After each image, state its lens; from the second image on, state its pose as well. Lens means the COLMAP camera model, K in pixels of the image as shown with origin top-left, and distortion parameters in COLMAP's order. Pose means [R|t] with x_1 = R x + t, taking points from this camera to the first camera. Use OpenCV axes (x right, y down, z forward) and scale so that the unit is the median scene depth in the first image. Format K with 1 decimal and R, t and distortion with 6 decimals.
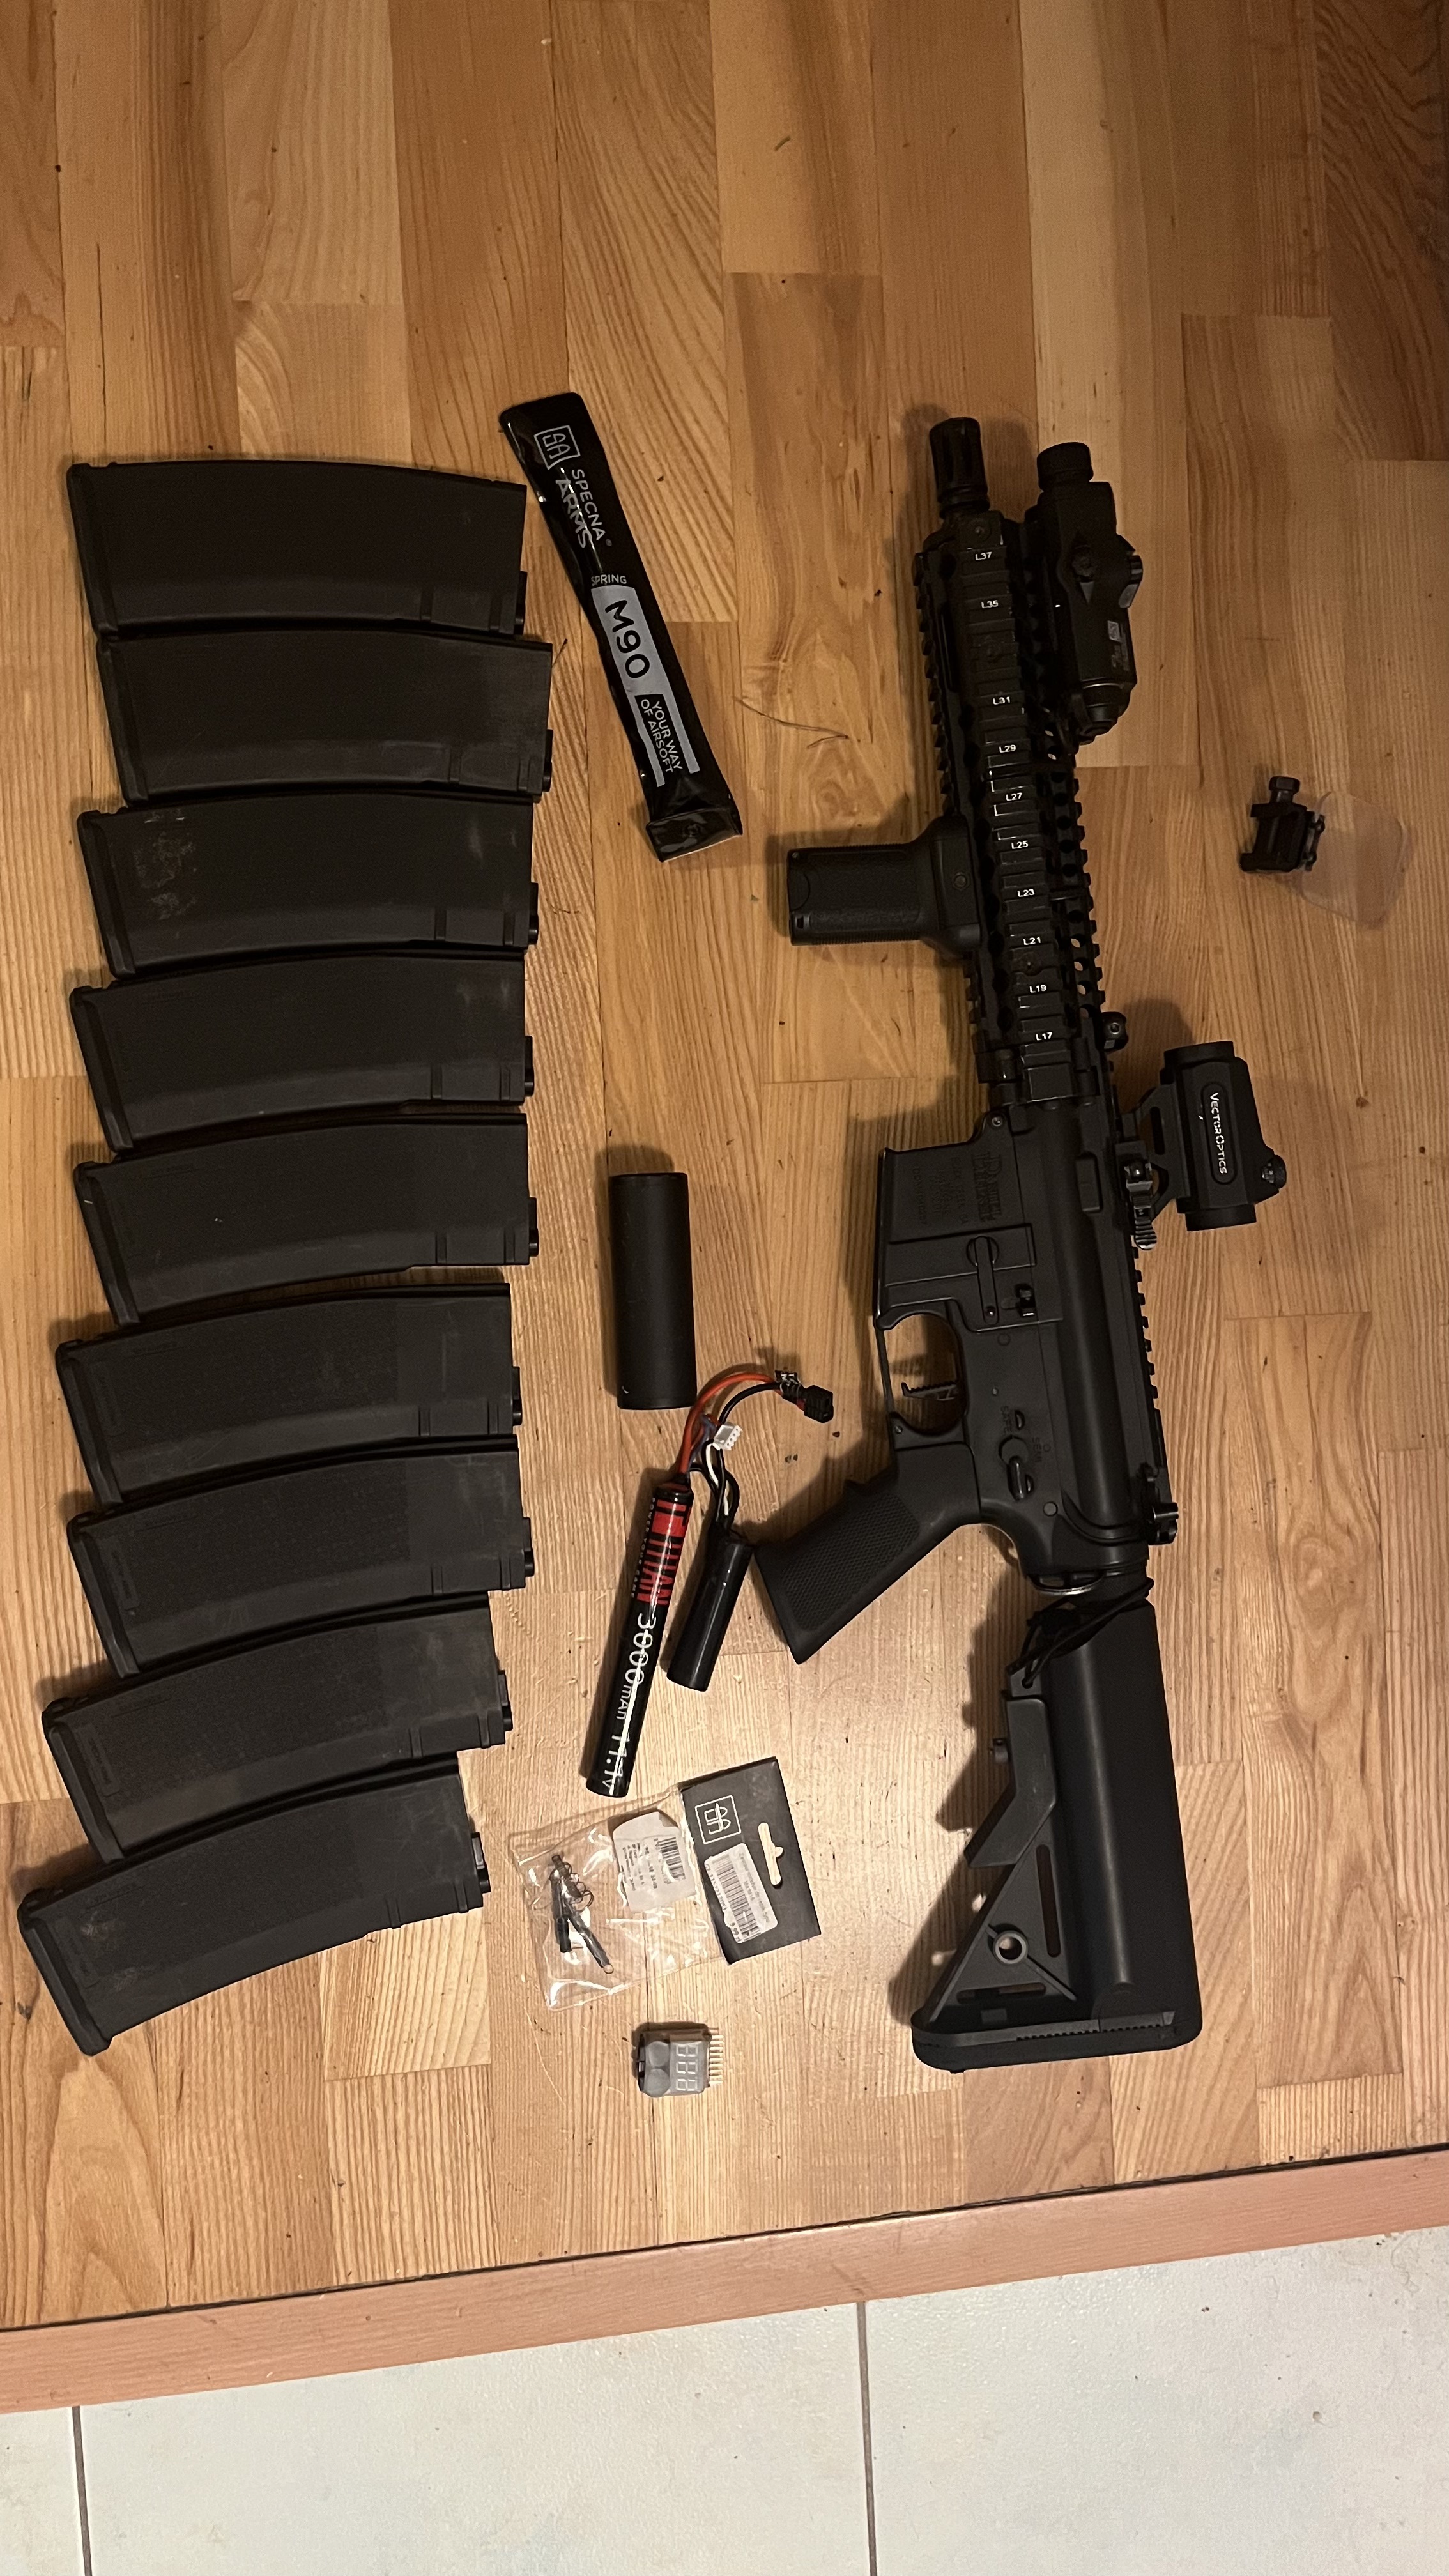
lens RADIAL K [[2004.1, 0, 701.8], [0, 2004.1, 1279.2], [0, 0, 1]] dist [0.005123, 0.000376]
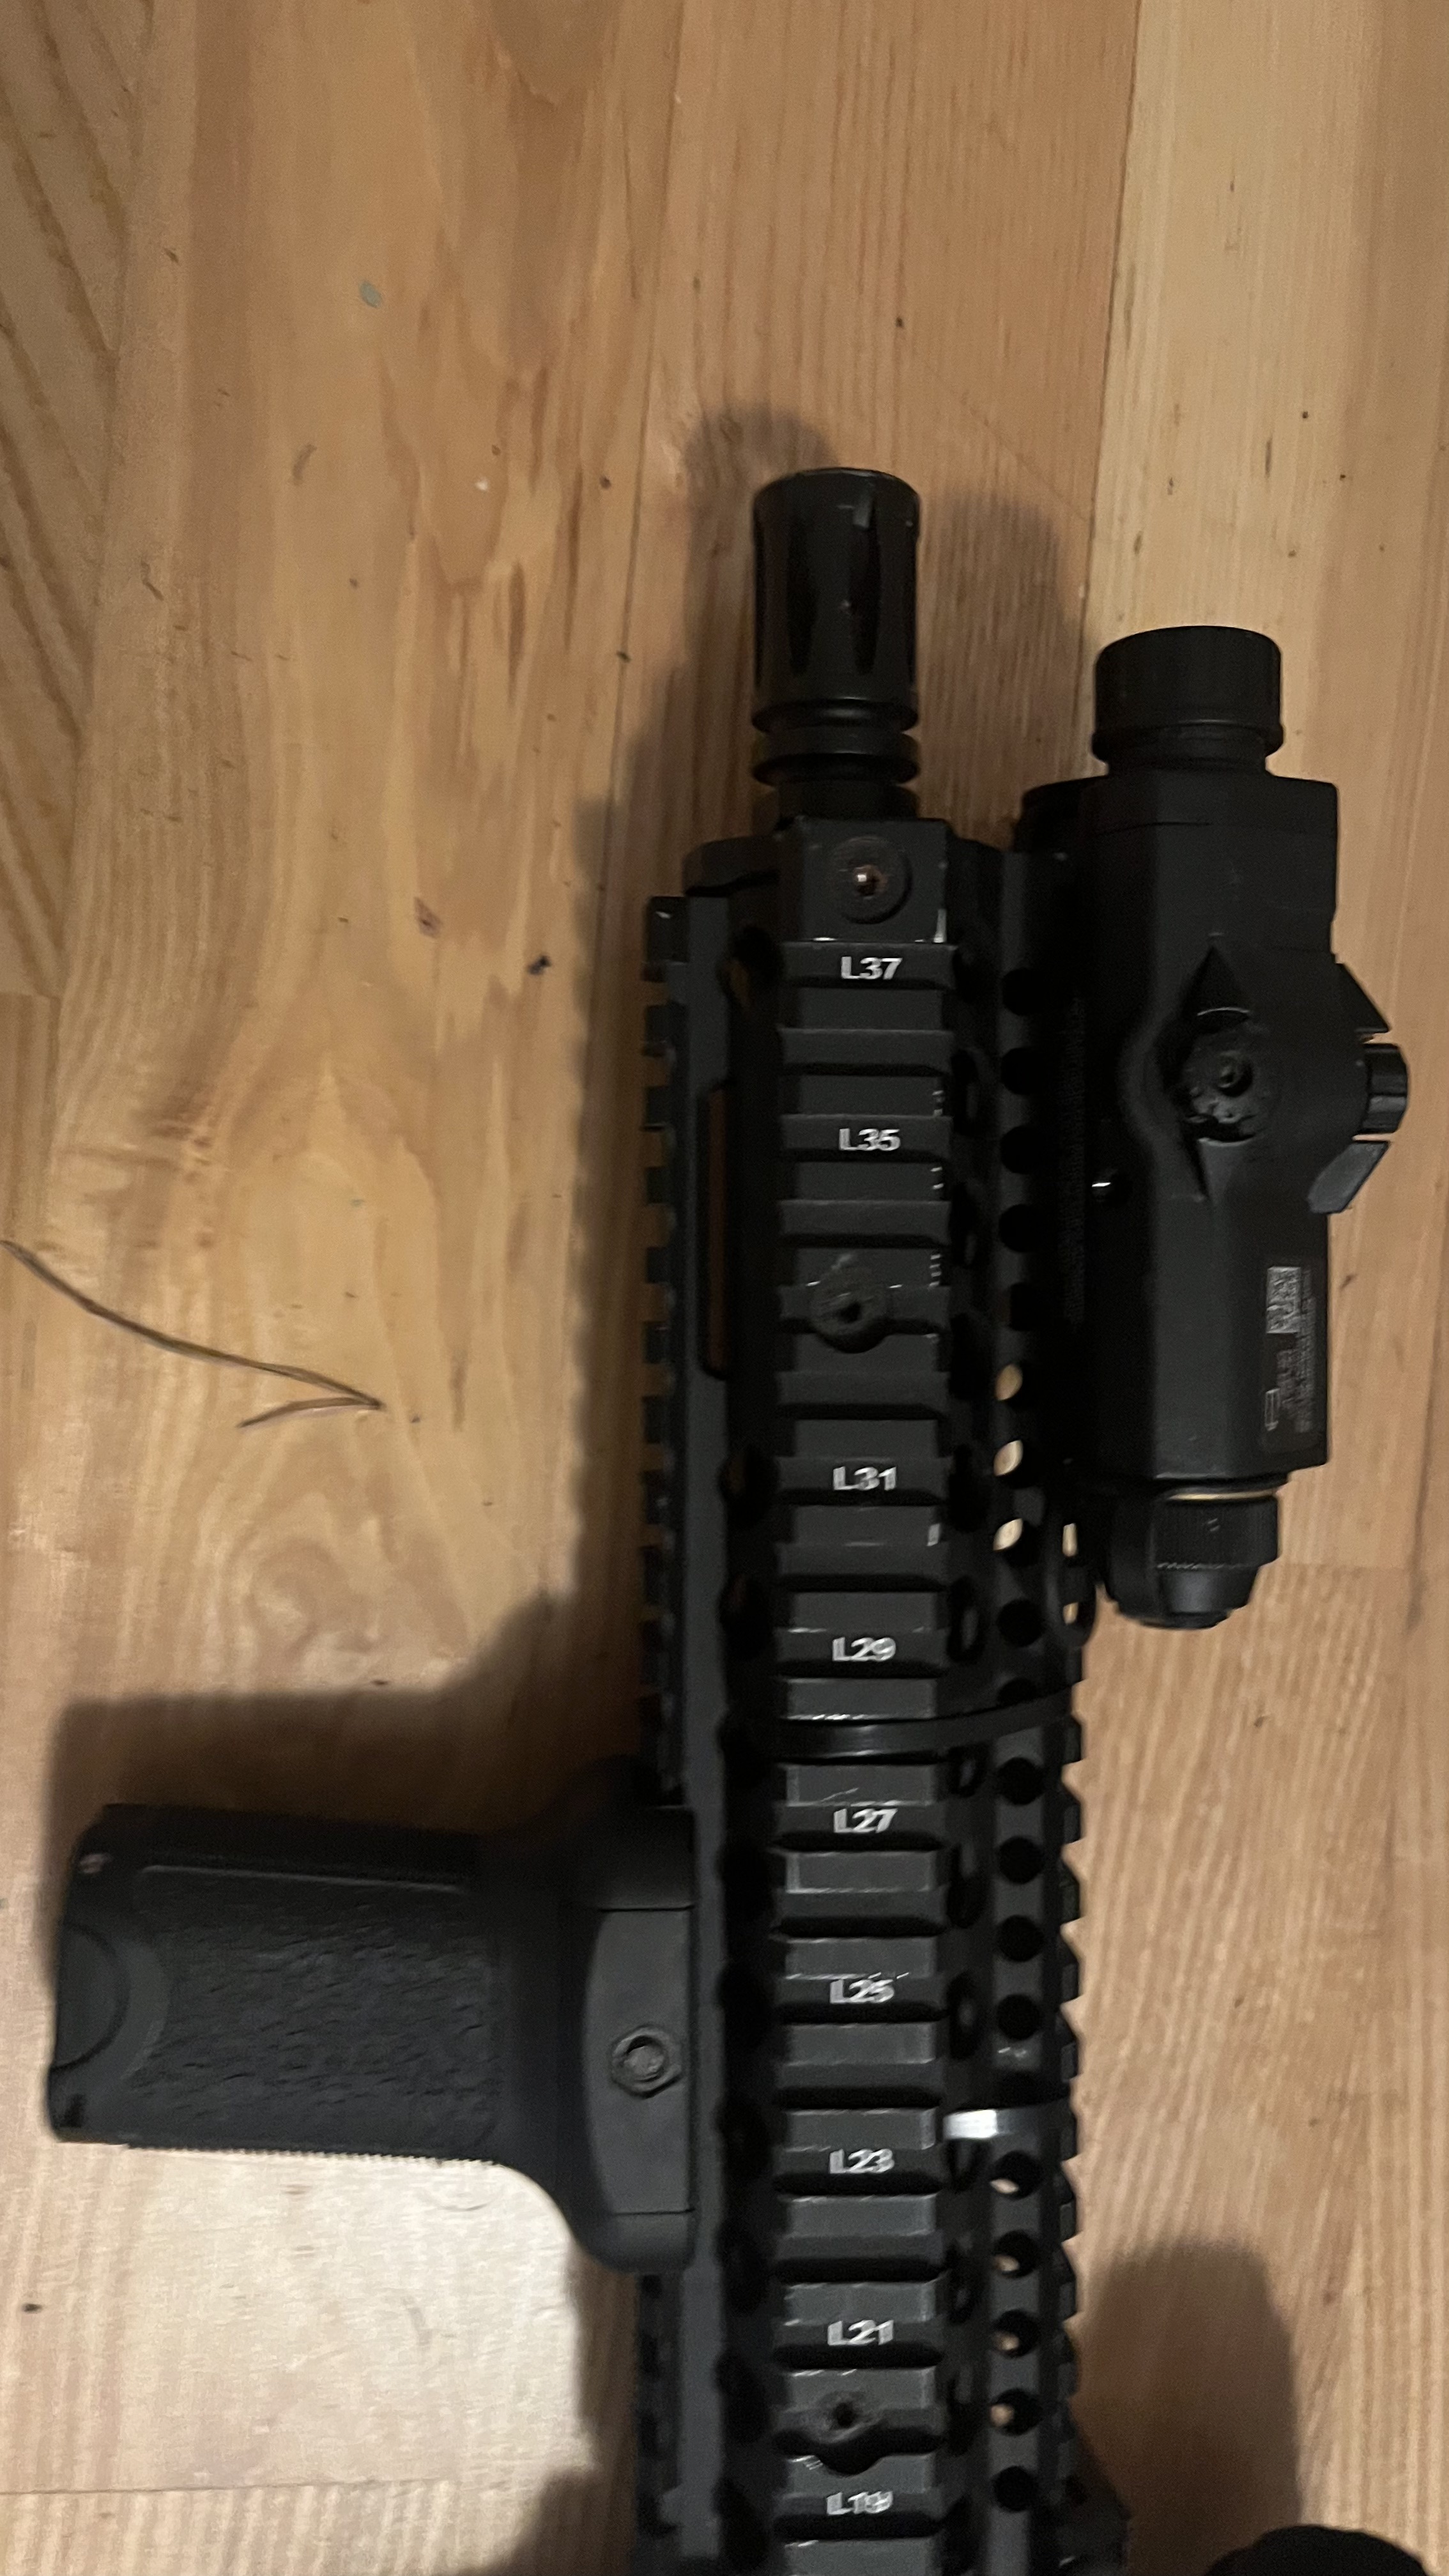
lens RADIAL K [[2135.7, 0, 744.8], [0, 2135.7, 1282.4], [0, 0, 1]] dist [0.027244, -0.081962]
pose [[0.985536, 0.135823, 0.101342, 0.093552], [-0.134490, 0.990715, -0.019911, -0.293027], [-0.103106, 0.005993, 0.994652, 0.667344]]
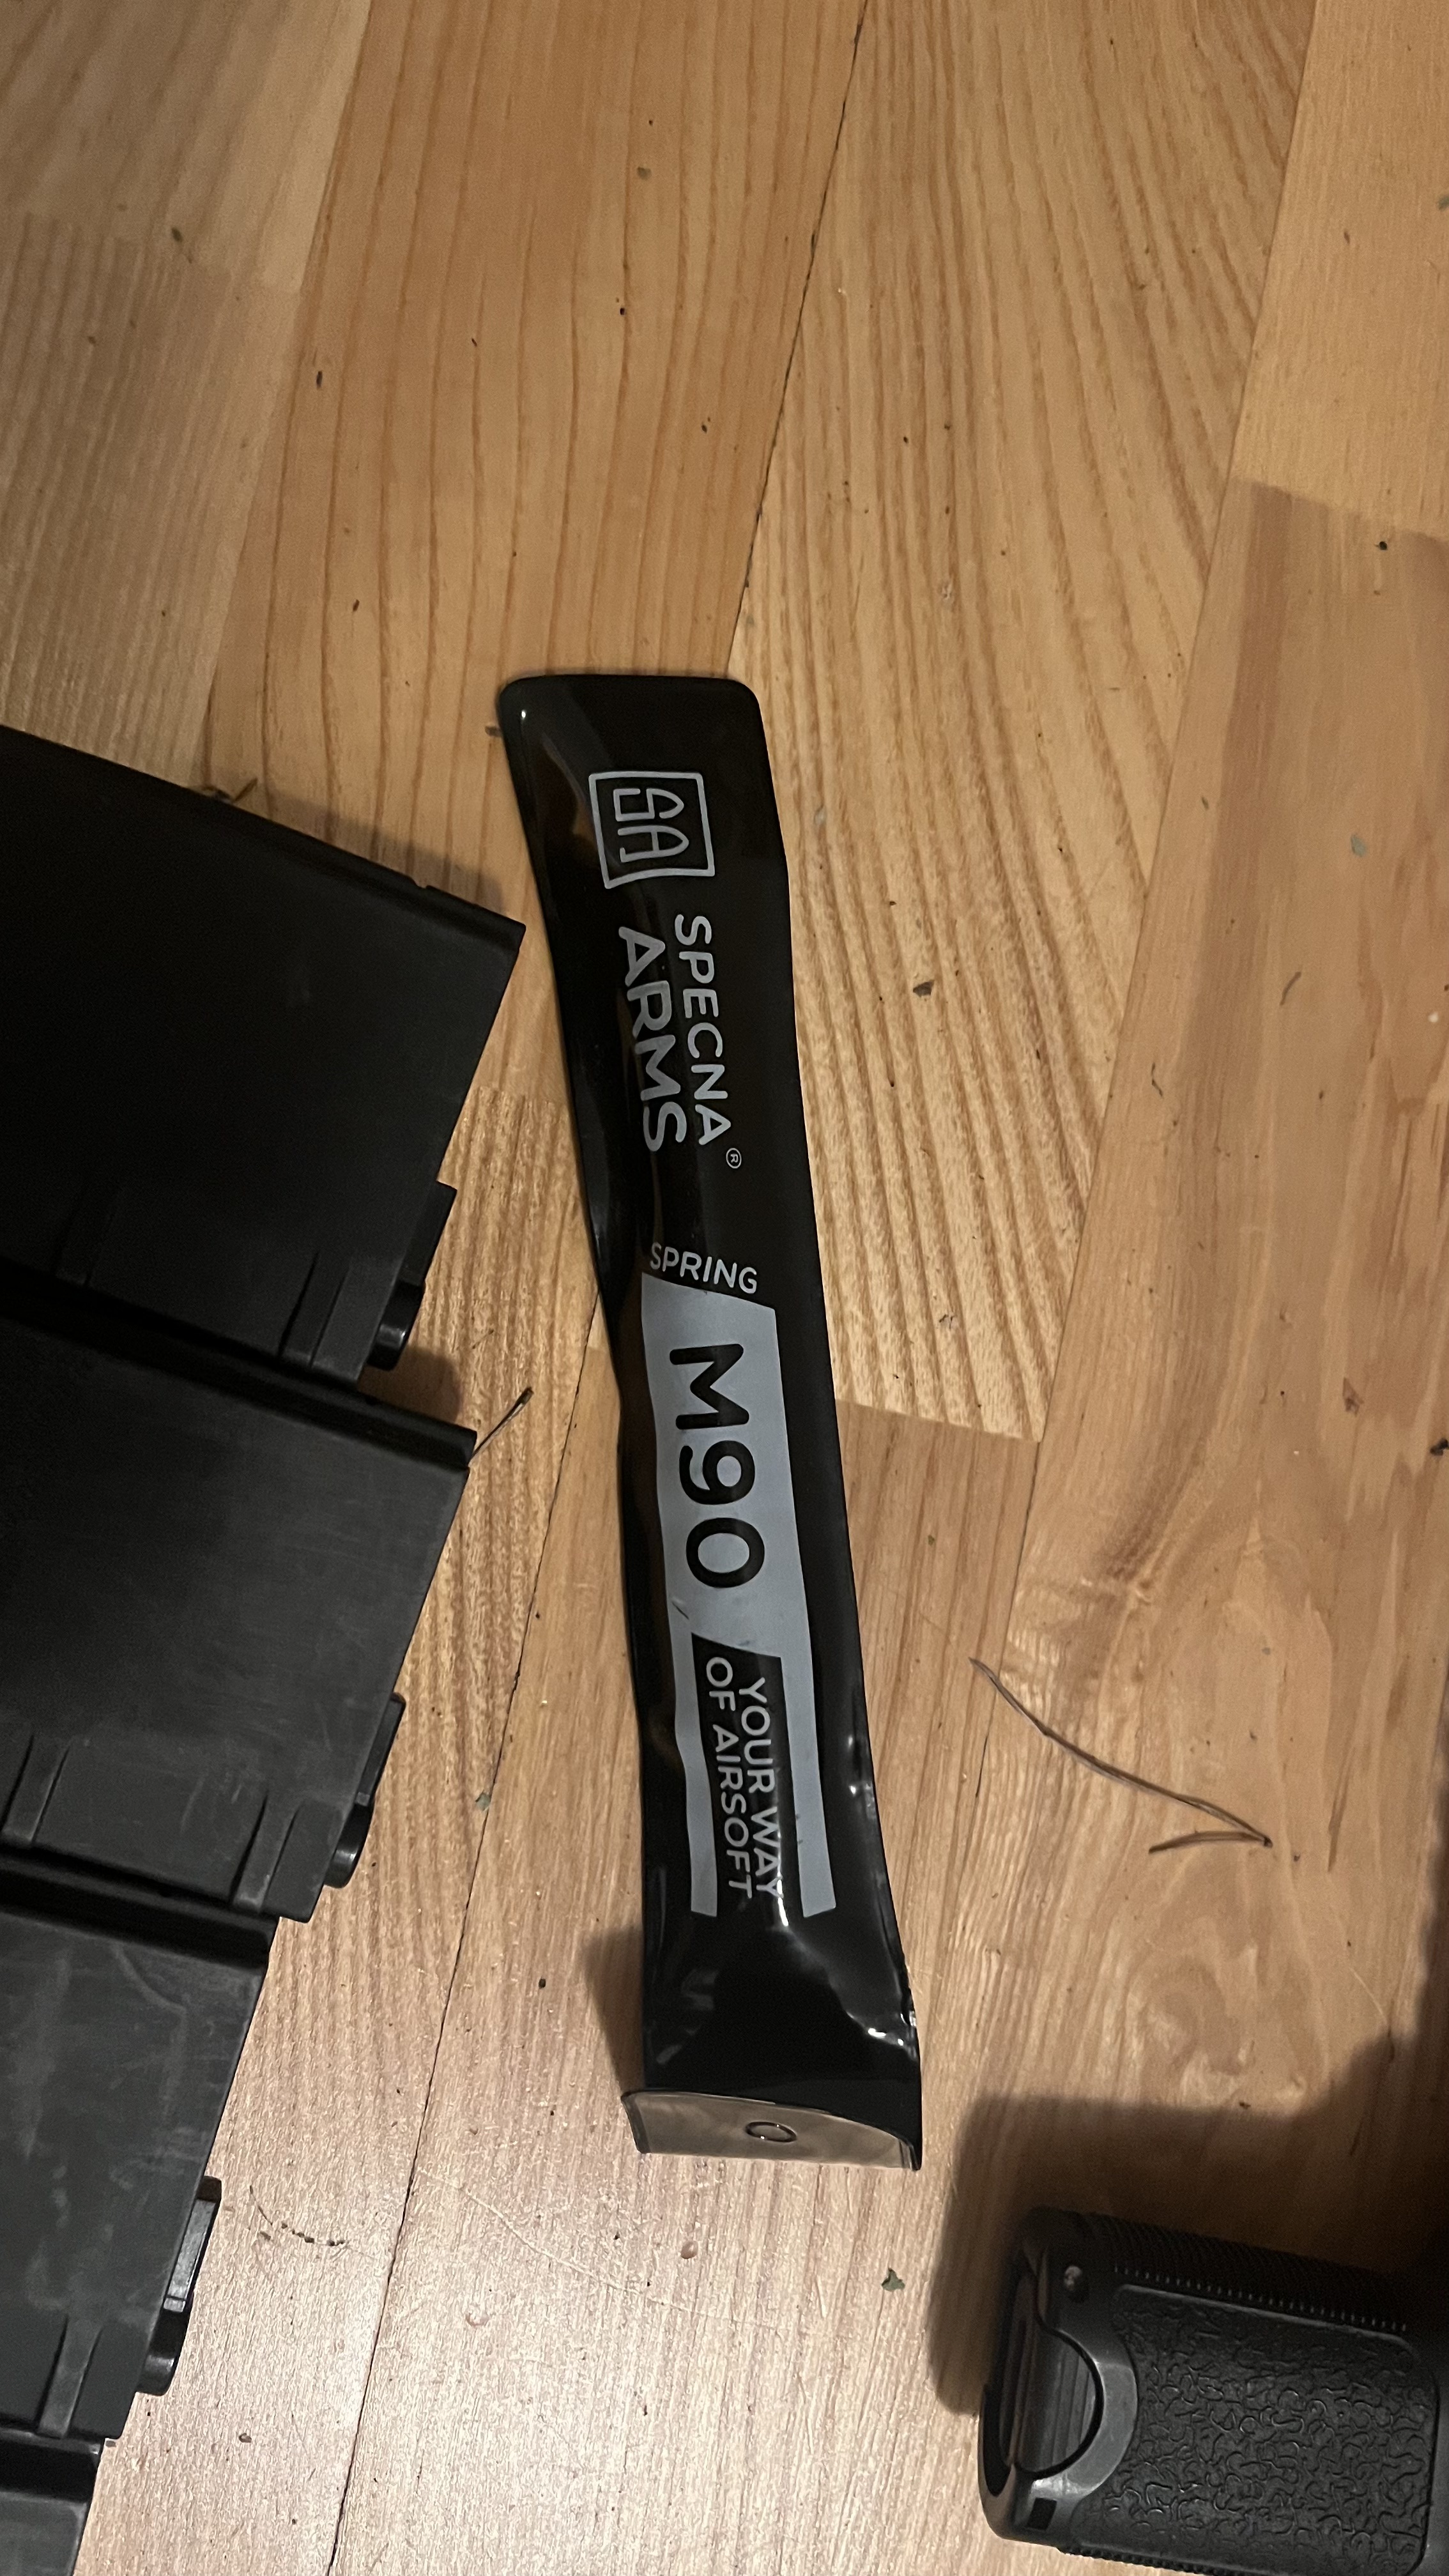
lens RADIAL K [[2135.7, 0, 744.8], [0, 2135.7, 1282.4], [0, 0, 1]] dist [0.027244, -0.081962]
pose [[0.965925, 0.251768, 0.060010, -0.058313], [-0.244357, 0.963518, -0.109192, -0.302895], [-0.085312, 0.090808, 0.992208, 0.646708]]
